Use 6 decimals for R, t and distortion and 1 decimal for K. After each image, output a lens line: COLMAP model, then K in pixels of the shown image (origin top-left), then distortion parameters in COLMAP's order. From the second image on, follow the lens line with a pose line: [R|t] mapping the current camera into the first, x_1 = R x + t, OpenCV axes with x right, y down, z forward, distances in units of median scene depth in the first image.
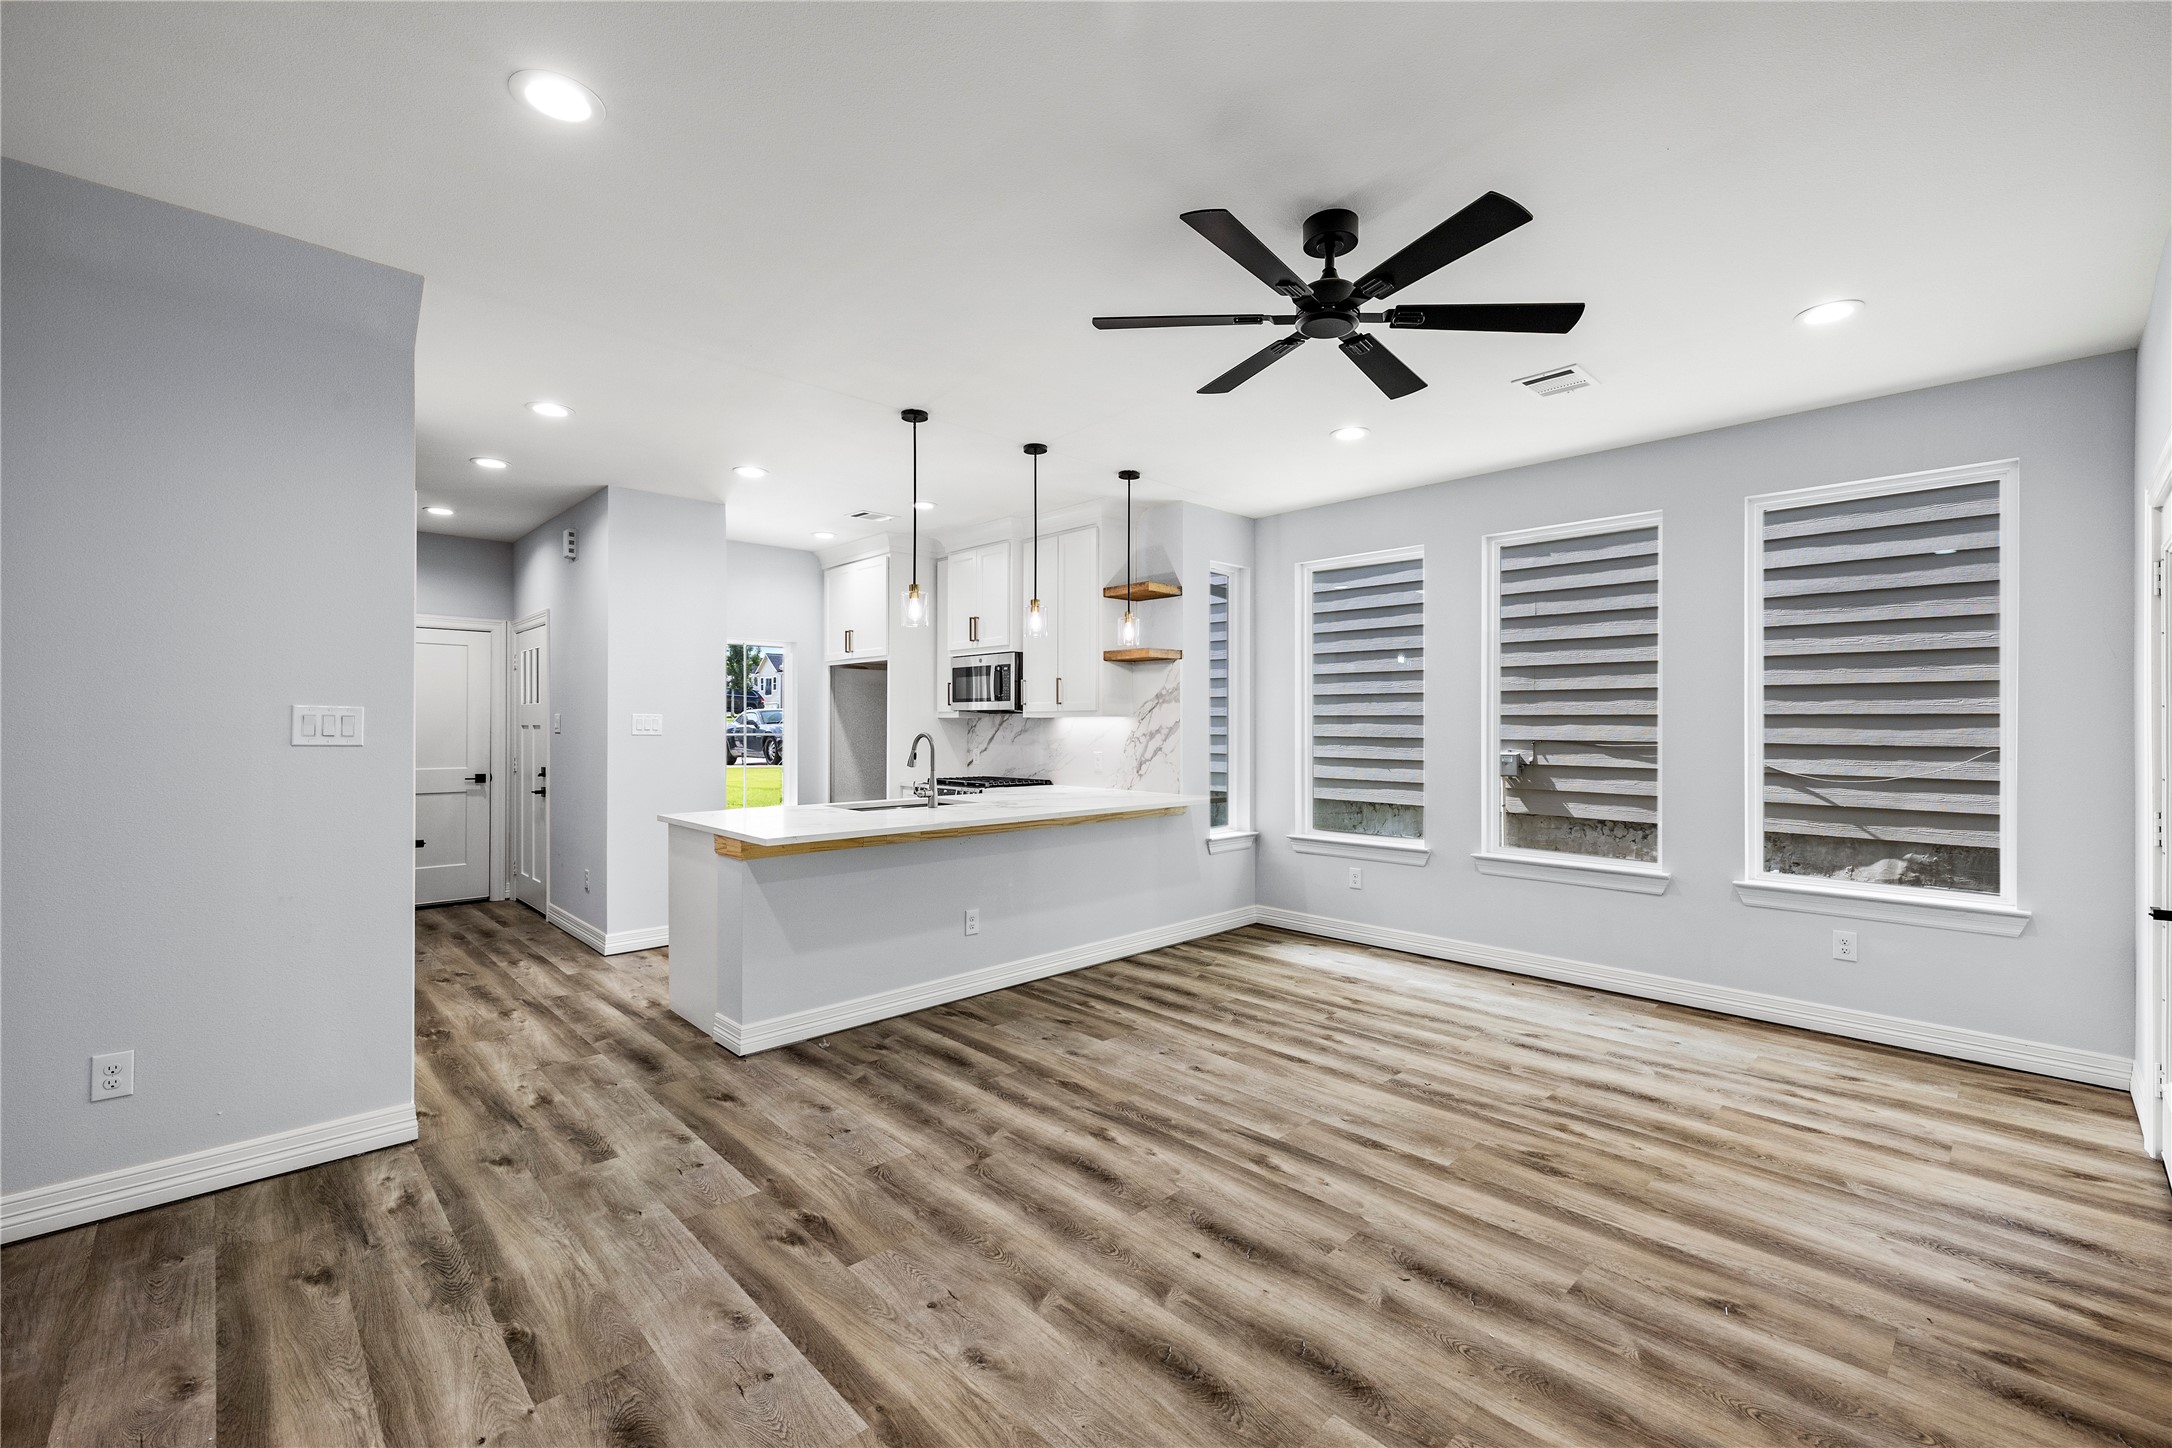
lens RADIAL K [[912.3, 0, 1092.1], [0, 912.3, 716.8], [0, 0, 1]] dist [-0.002206, 0.001344]
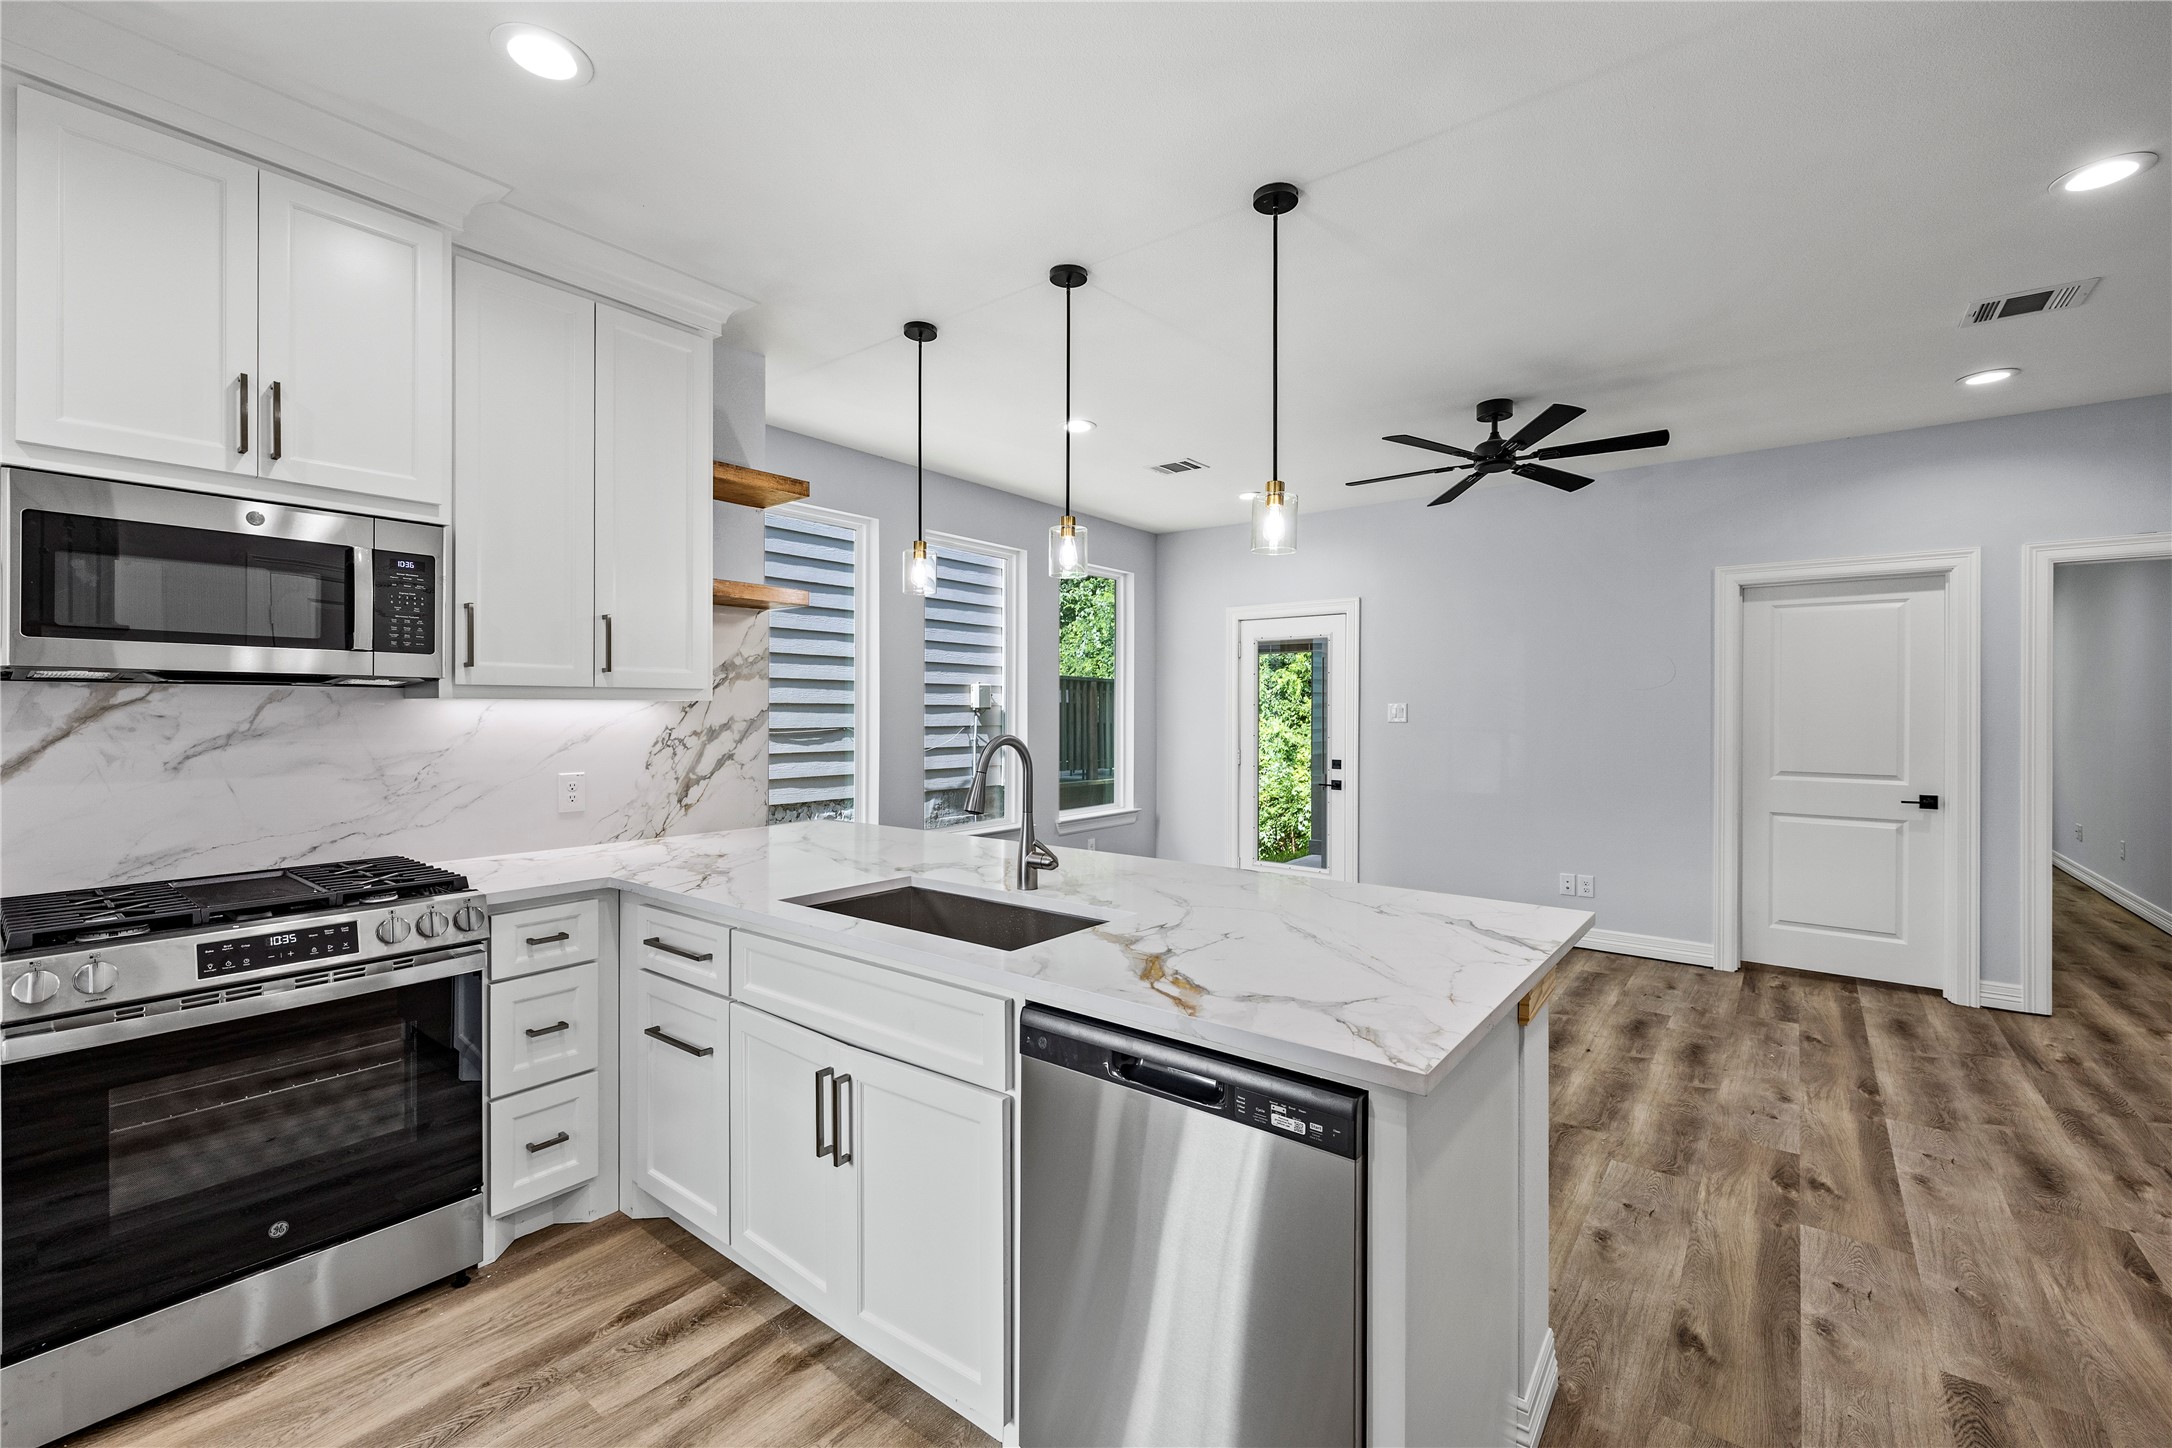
lens RADIAL K [[912.3, 0, 1081.7], [0, 912.3, 707.7], [0, 0, 1]] dist [-0.002206, 0.001344]
pose [[-0.140724, 0.002180, 0.990046, -0.831491], [-0.009649, 0.999947, -0.003574, 0.005601], [-0.990002, -0.010056, -0.140696, 1.311832]]
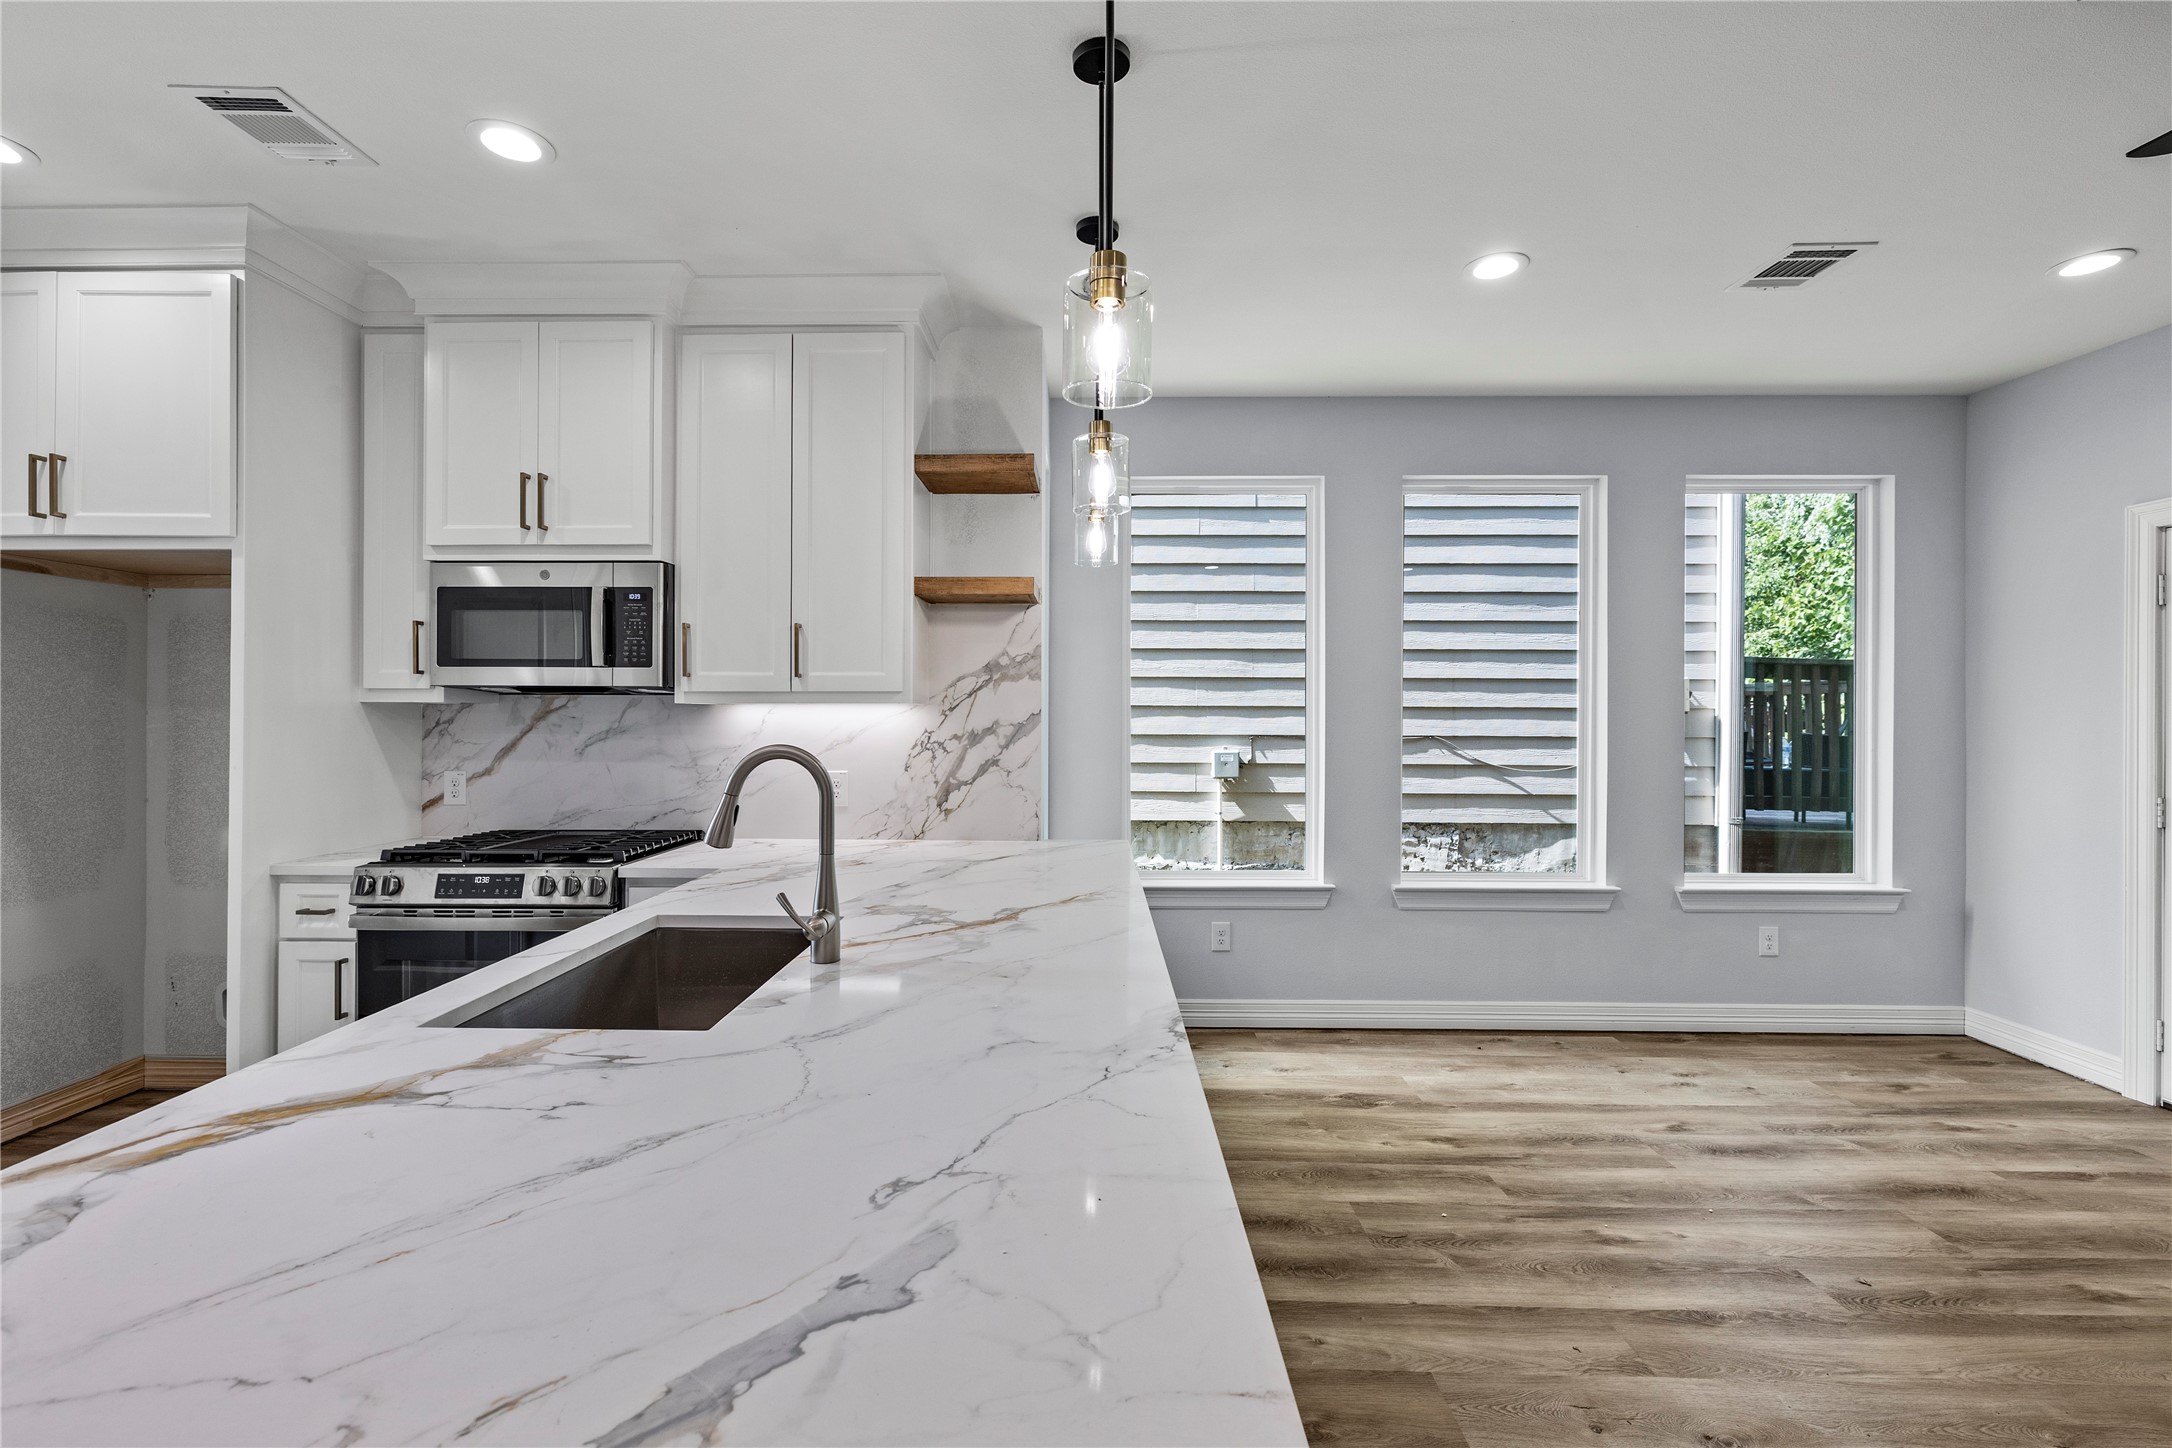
lens RADIAL K [[931.3, 0, 1071.7], [0, 931.3, 711.8], [0, 0, 1]] dist [0.004452, -0.001823]
pose [[0.707452, 0.002728, 0.706756, -0.453138], [-0.007275, 0.999968, 0.003423, 0.003121], [-0.706724, -0.007563, 0.707449, 0.859483]]
